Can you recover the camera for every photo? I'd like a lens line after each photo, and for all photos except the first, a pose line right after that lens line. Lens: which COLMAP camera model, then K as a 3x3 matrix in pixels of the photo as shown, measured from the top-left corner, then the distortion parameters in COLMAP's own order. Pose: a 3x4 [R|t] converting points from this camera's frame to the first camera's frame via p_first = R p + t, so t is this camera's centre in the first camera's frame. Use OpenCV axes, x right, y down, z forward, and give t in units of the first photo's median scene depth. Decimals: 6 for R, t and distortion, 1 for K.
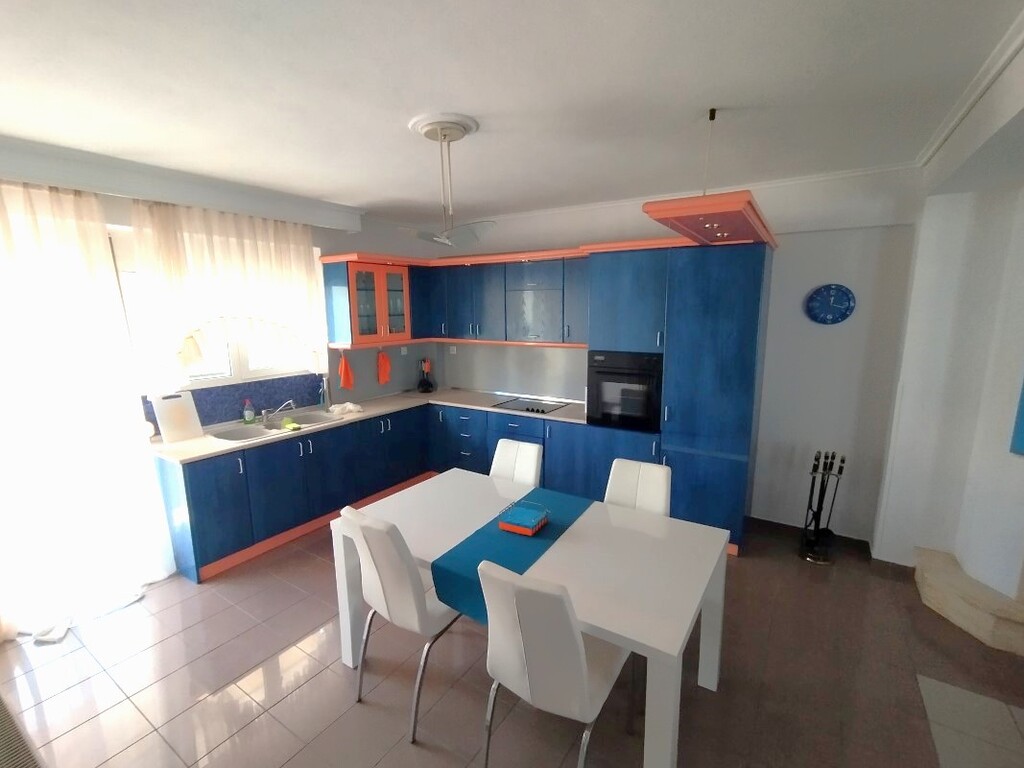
lens RADIAL K [[459.7, 0, 513.5], [0, 459.7, 390.0], [0, 0, 1]] dist [-0.009901, 0.000169]
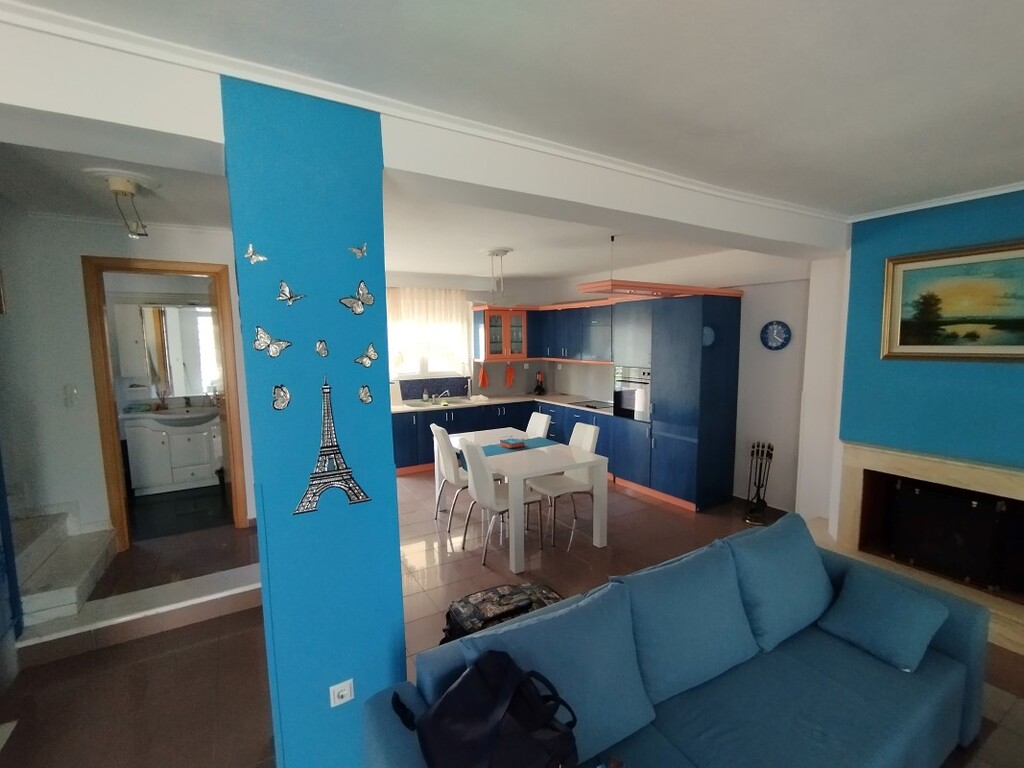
lens RADIAL K [[477.2, 0, 541.5], [0, 477.2, 387.6], [0, 0, 1]] dist [-0.000200, 0.000048]
pose [[0.915185, 0.045325, -0.400476, 0.514201], [-0.072732, 0.995916, -0.053495, 0.076065], [0.396416, 0.078086, 0.914744, -0.465283]]
